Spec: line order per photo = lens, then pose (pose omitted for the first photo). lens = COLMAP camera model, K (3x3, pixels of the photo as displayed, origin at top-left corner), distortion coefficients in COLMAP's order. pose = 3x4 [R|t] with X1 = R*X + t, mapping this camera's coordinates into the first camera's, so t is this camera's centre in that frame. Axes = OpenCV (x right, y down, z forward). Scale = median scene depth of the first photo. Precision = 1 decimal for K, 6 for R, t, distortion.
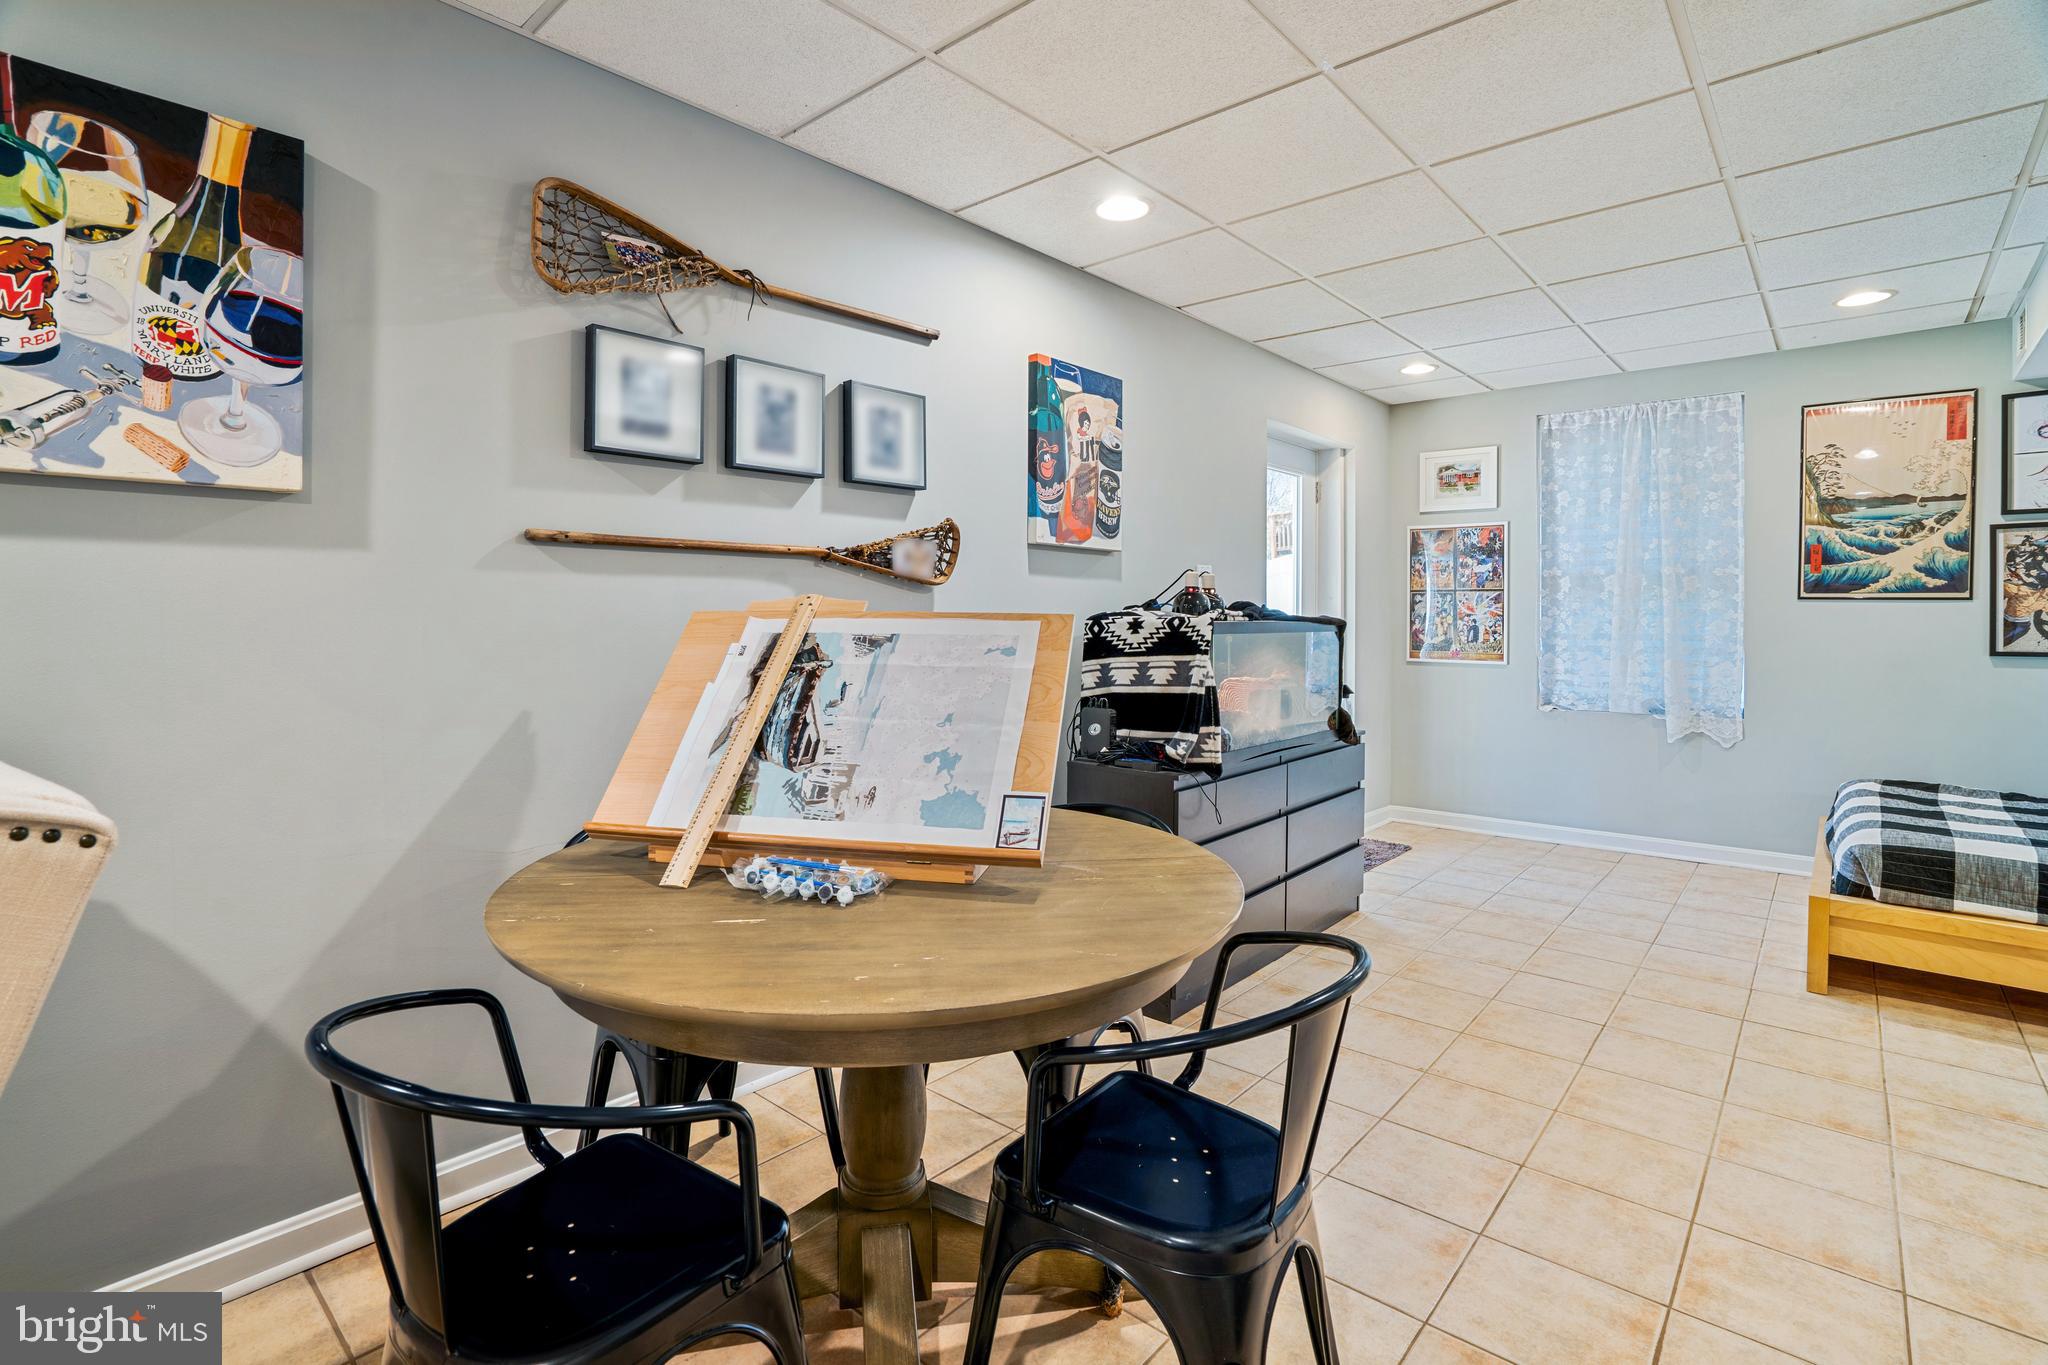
lens RADIAL K [[943.6, 0, 1033.5], [0, 943.6, 621.4], [0, 0, 1]] dist [-0.042300, 0.017520]
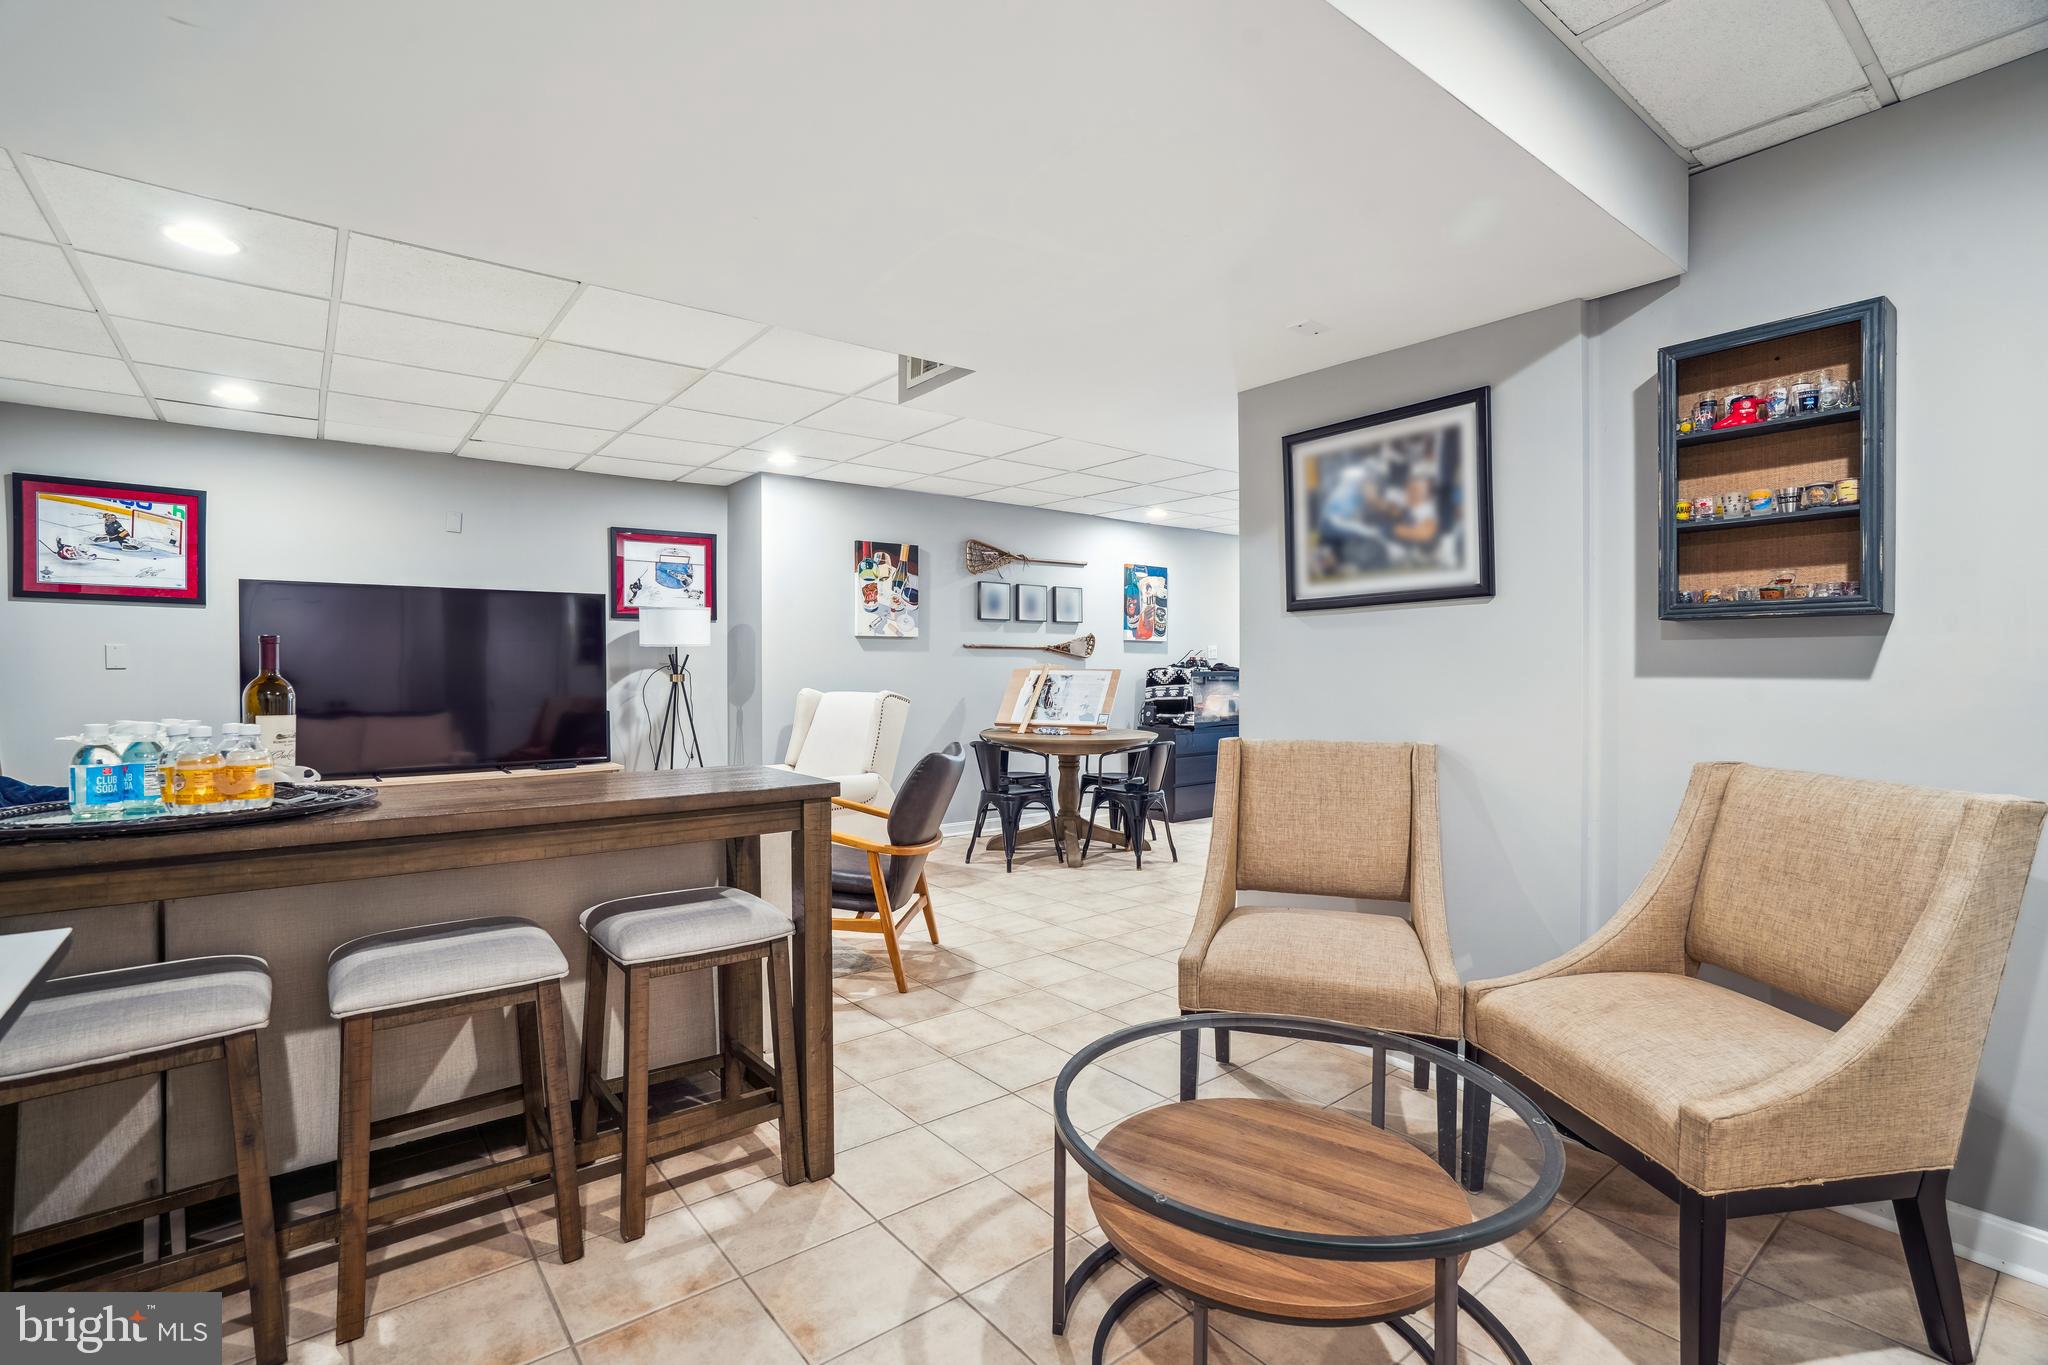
lens RADIAL K [[943.6, 0, 1016.2], [0, 943.6, 682.0], [0, 0, 1]] dist [-0.042300, 0.017520]
pose [[0.981079, 0.001118, -0.193604, 0.244208], [0.000236, 0.999976, 0.006970, 0.011855], [0.193607, -0.006884, 0.981055, -1.849188]]
